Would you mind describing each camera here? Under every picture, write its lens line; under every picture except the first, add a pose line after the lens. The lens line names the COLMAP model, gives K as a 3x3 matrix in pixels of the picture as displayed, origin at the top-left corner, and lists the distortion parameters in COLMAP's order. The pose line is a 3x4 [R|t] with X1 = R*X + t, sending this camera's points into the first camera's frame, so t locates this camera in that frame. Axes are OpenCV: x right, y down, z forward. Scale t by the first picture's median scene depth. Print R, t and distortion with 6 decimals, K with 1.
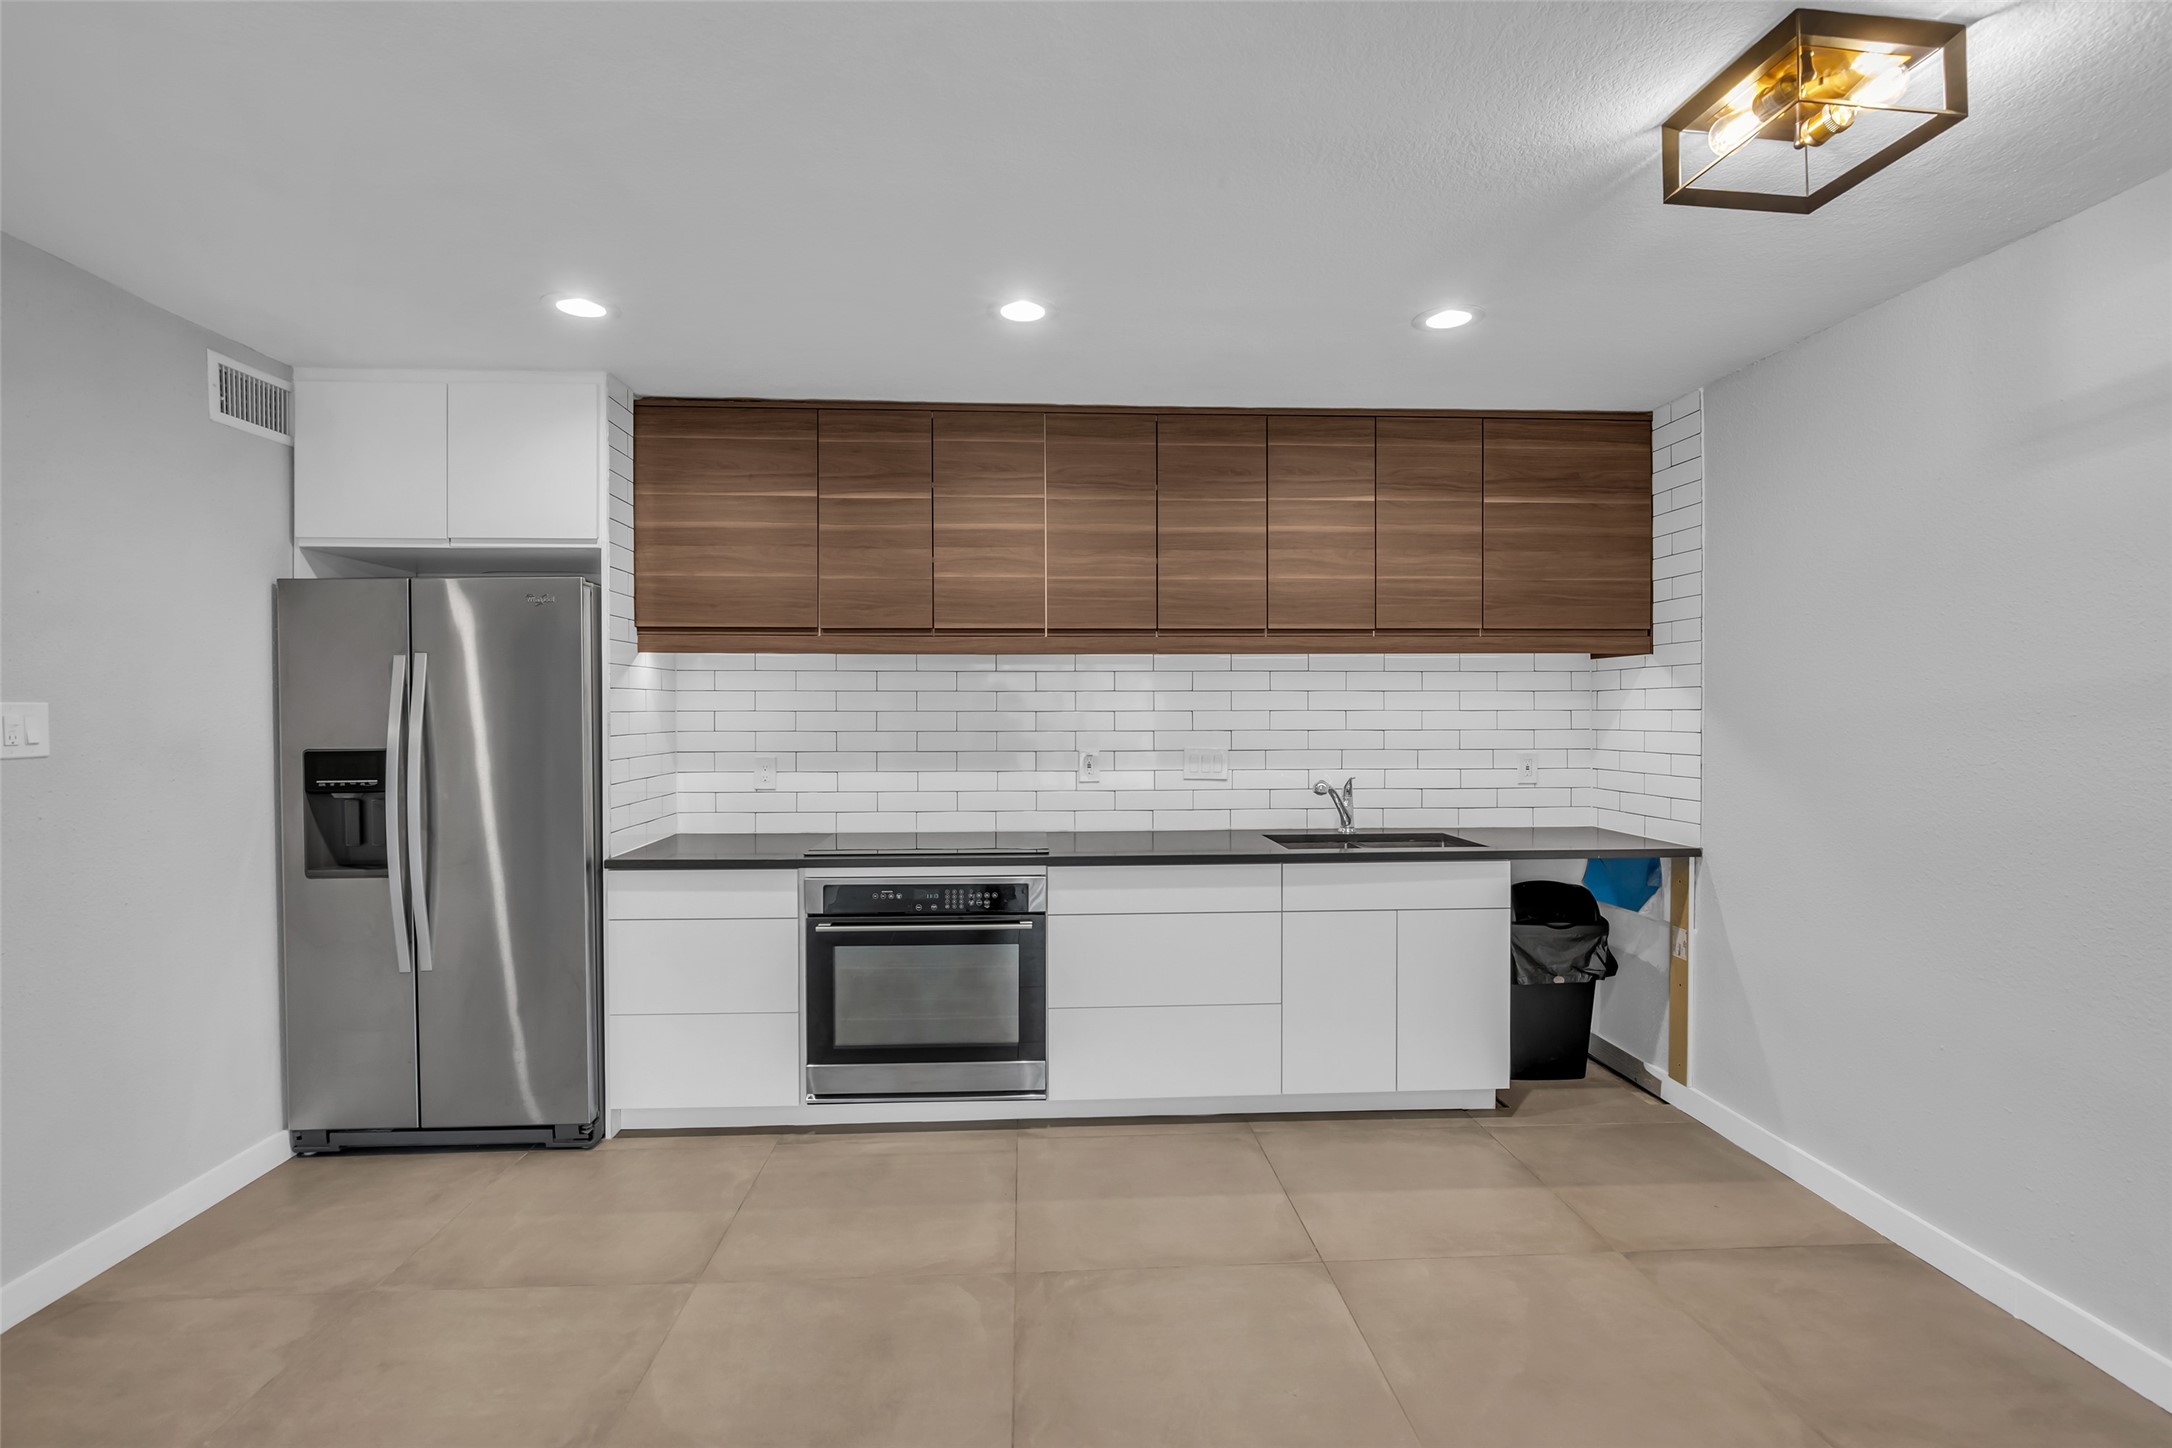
lens RADIAL K [[1002.1, 0, 1083.7], [0, 1002.1, 719.8], [0, 0, 1]] dist [-0.014996, 0.003085]
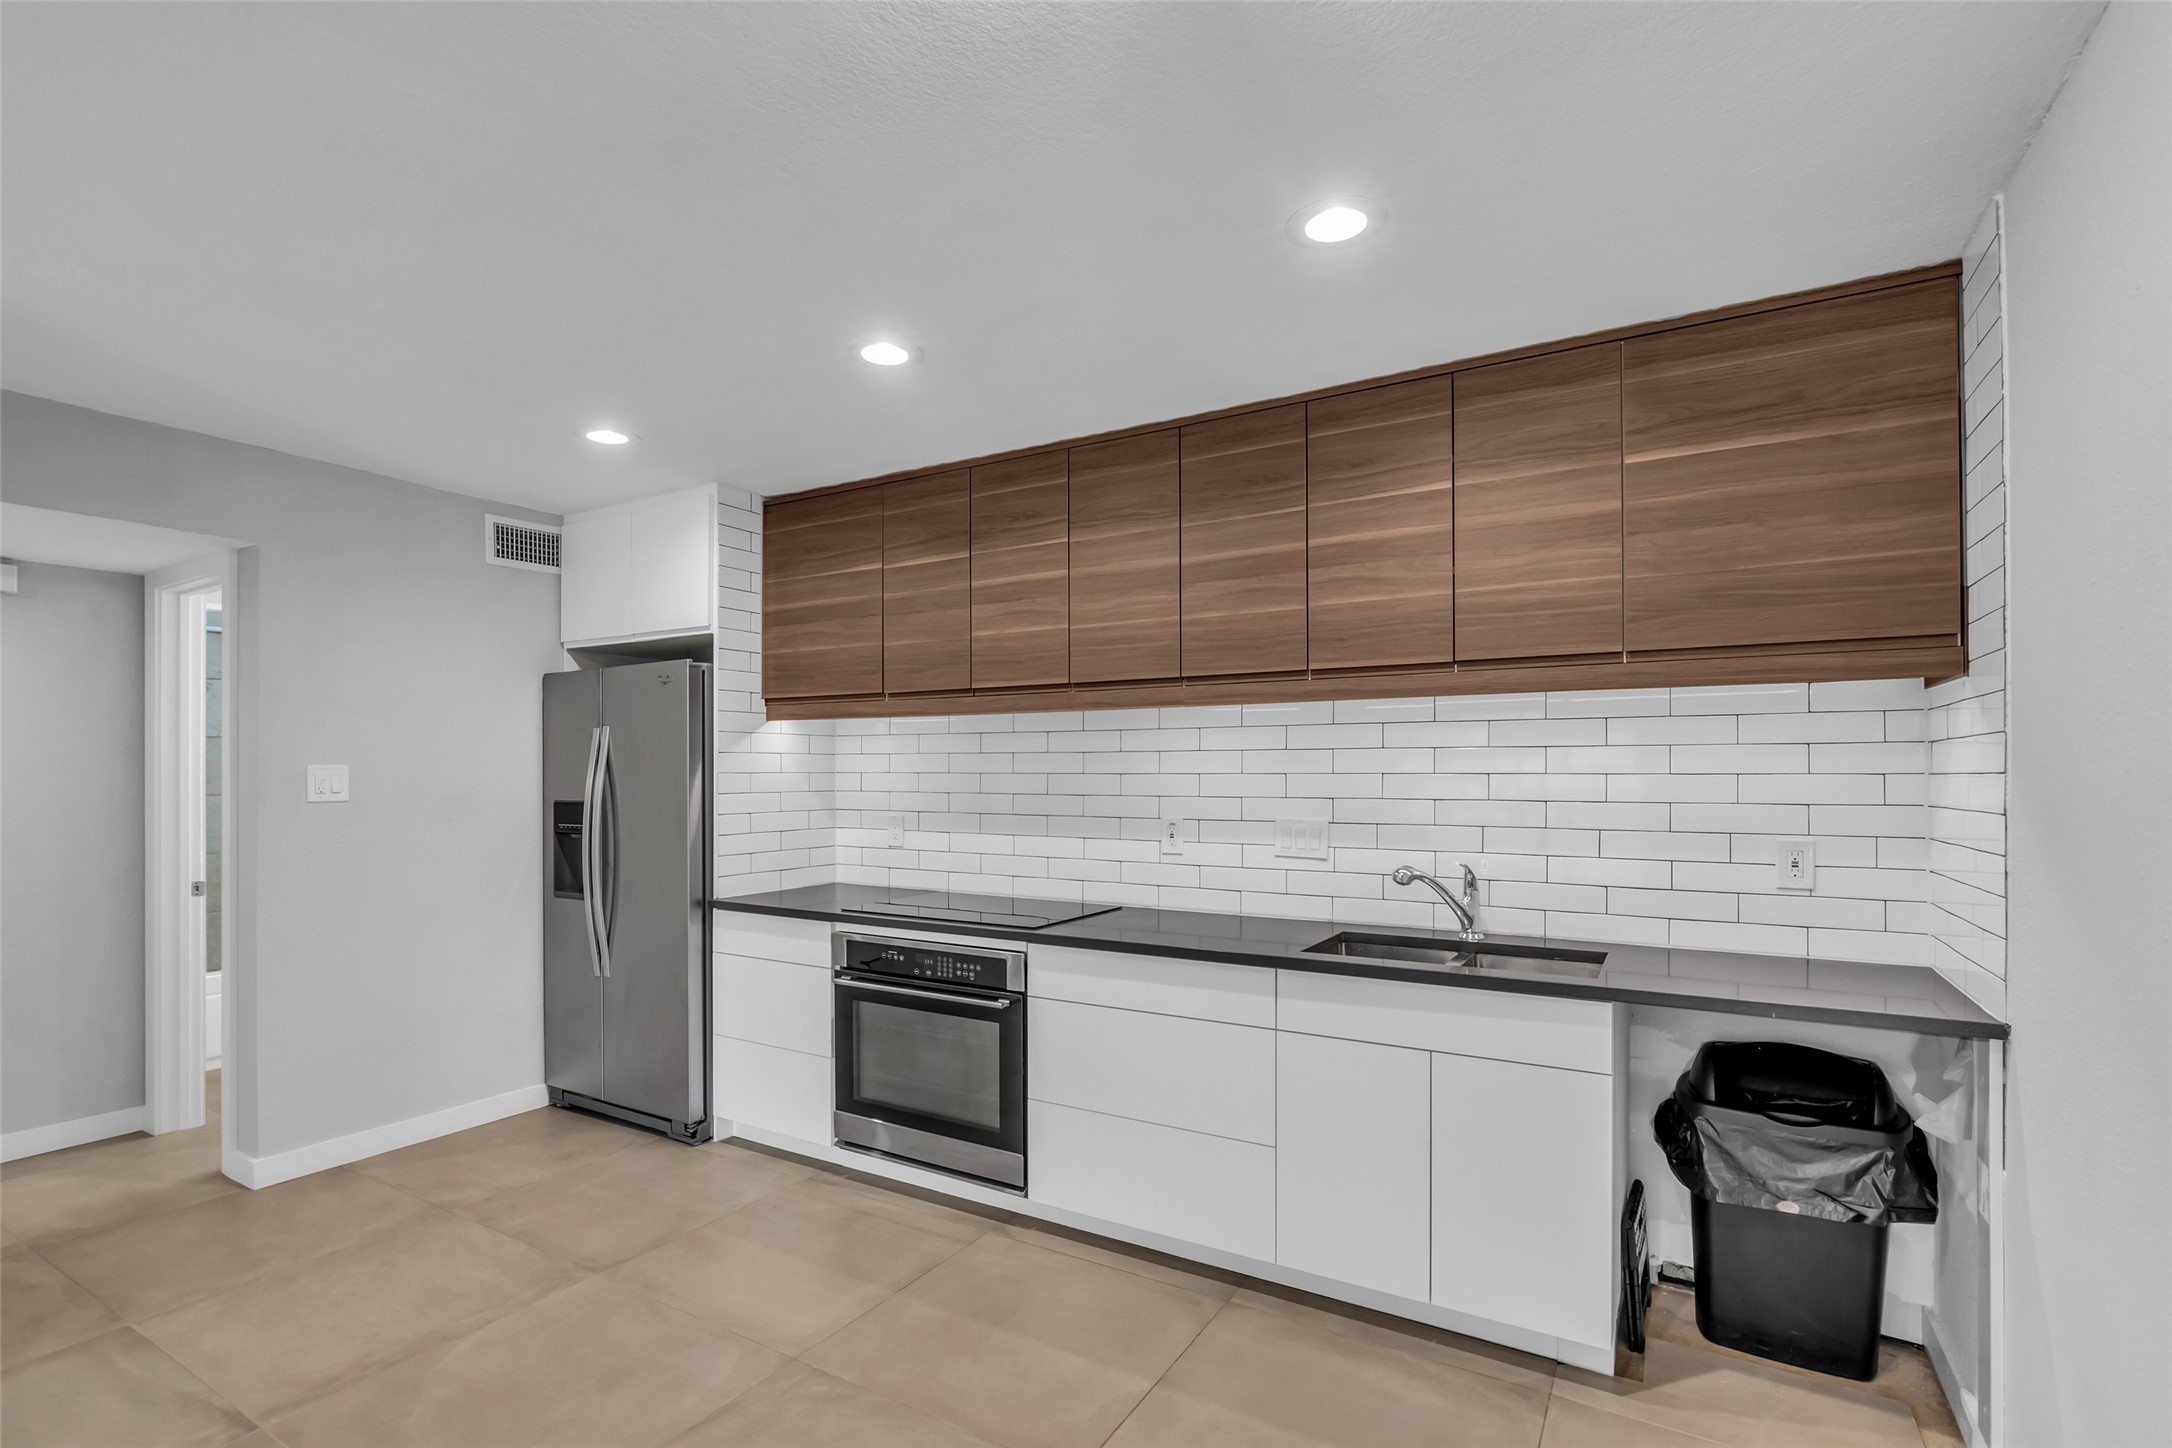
lens RADIAL K [[1002.1, 0, 1080.2], [0, 1002.1, 772.3], [0, 0, 1]] dist [-0.014996, 0.003085]
pose [[0.826740, 0.001637, -0.562582, 0.493346], [-0.008077, 0.999927, -0.008960, -0.001518], [0.562526, 0.011952, 0.826693, 0.253818]]
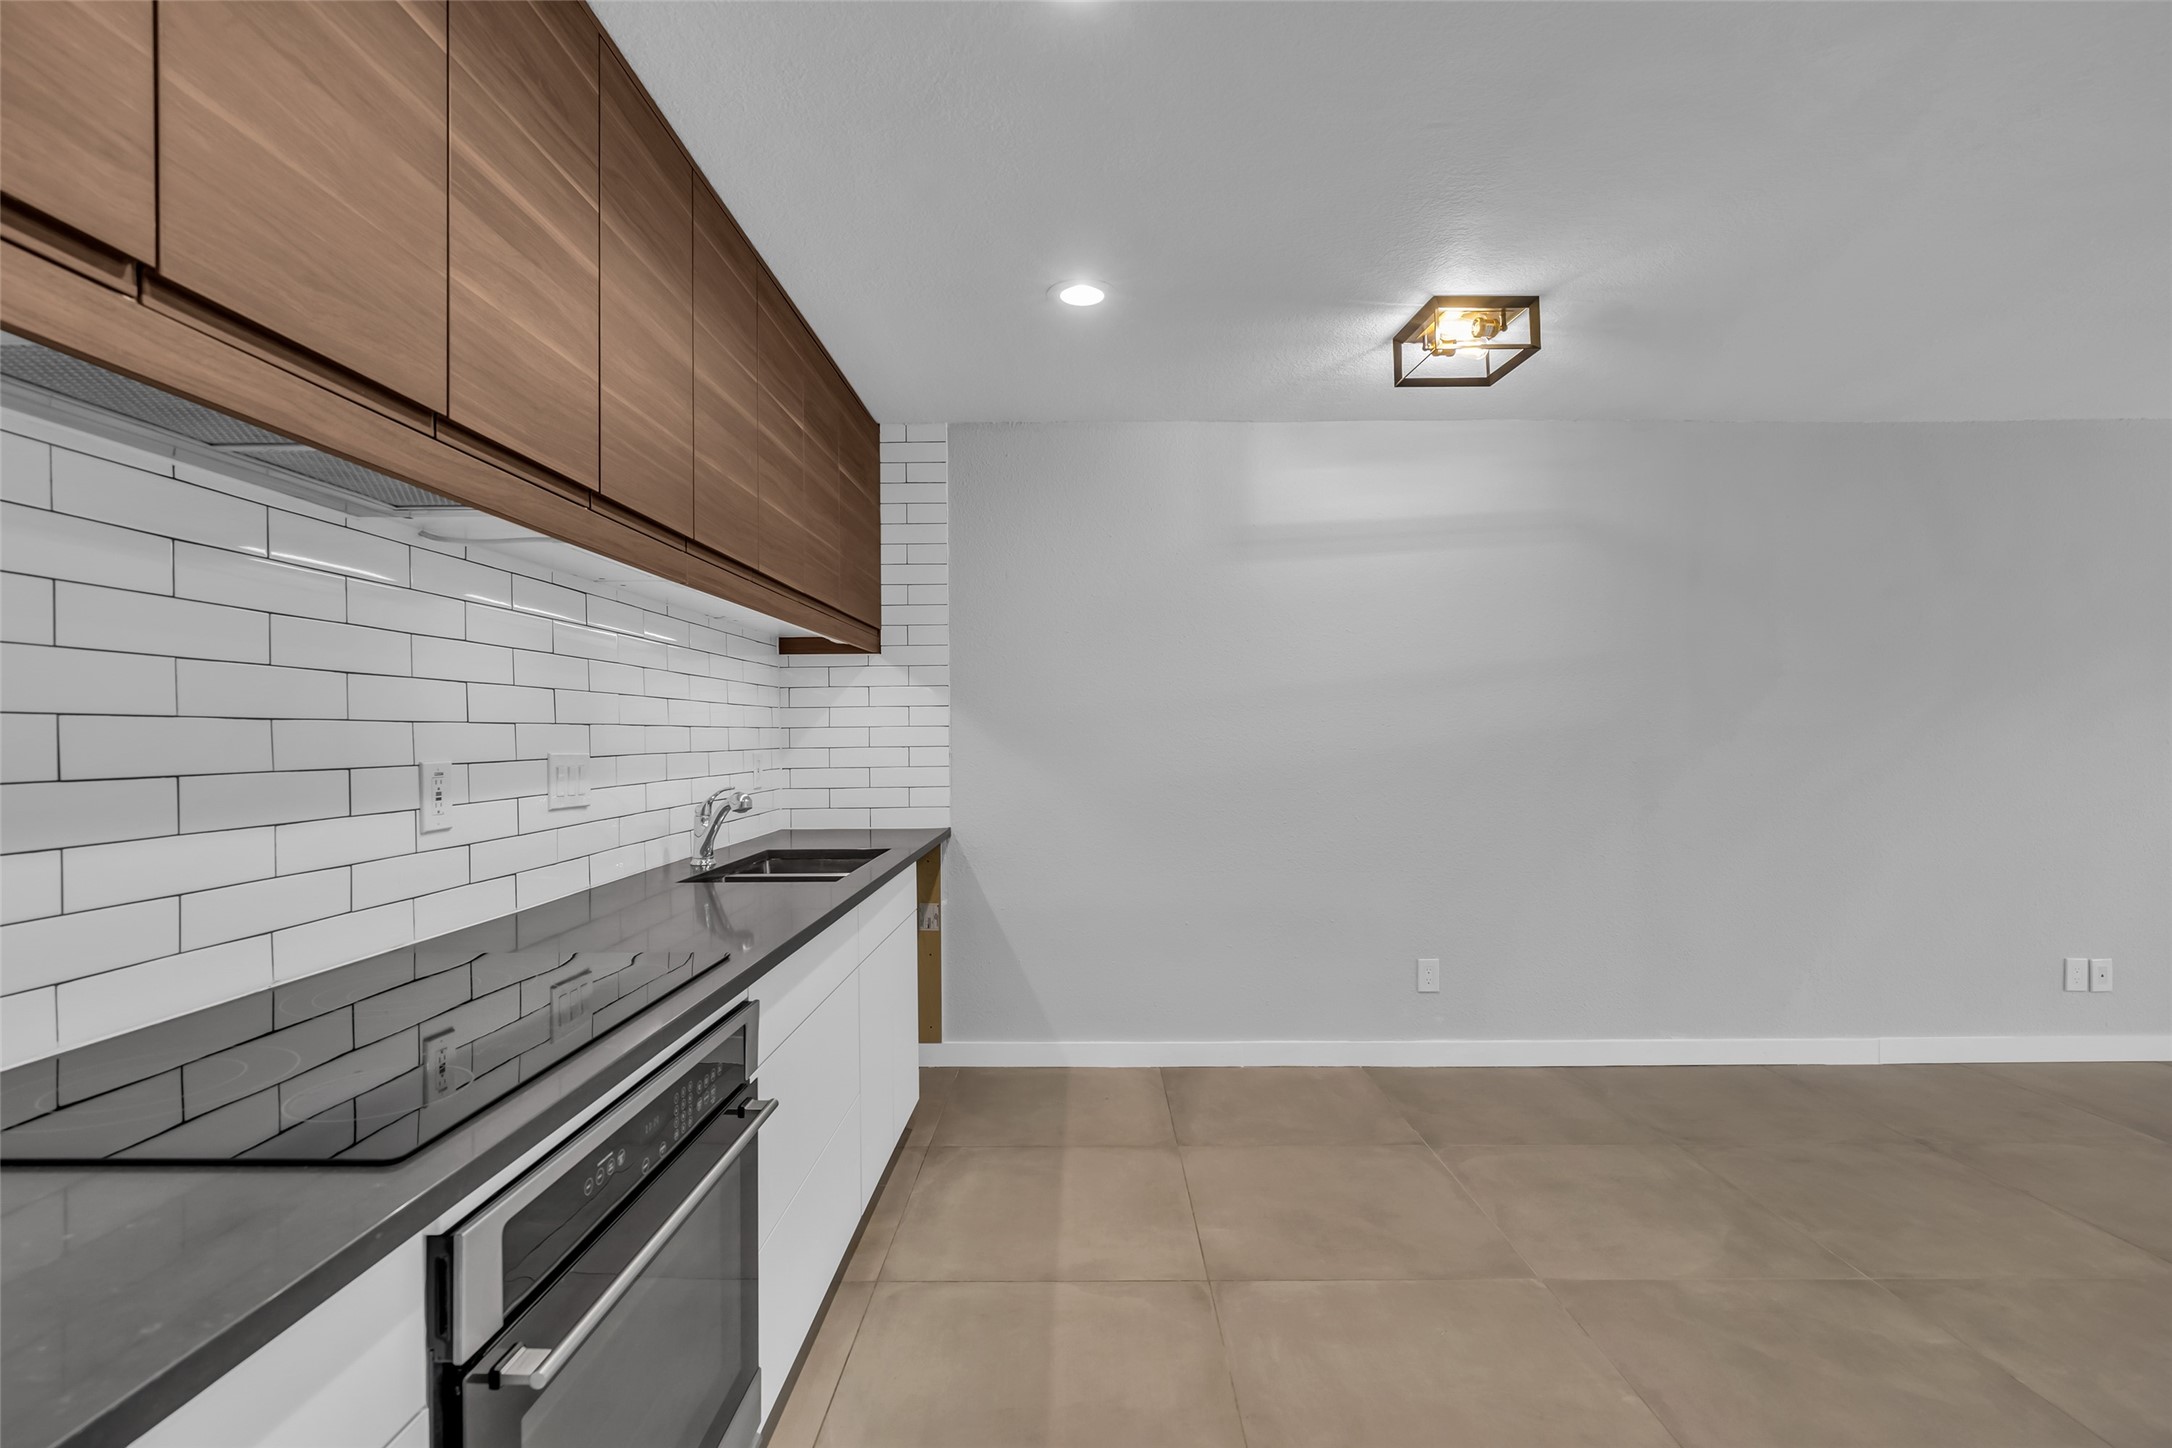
lens RADIAL K [[1002.1, 0, 1086.5], [0, 1002.1, 745.1], [0, 0, 1]] dist [-0.014996, 0.003085]
pose [[0.057455, -0.010091, 0.998297, -0.498448], [0.016522, 0.999822, 0.009156, 0.025998], [-0.998211, 0.015968, 0.057612, 0.761029]]
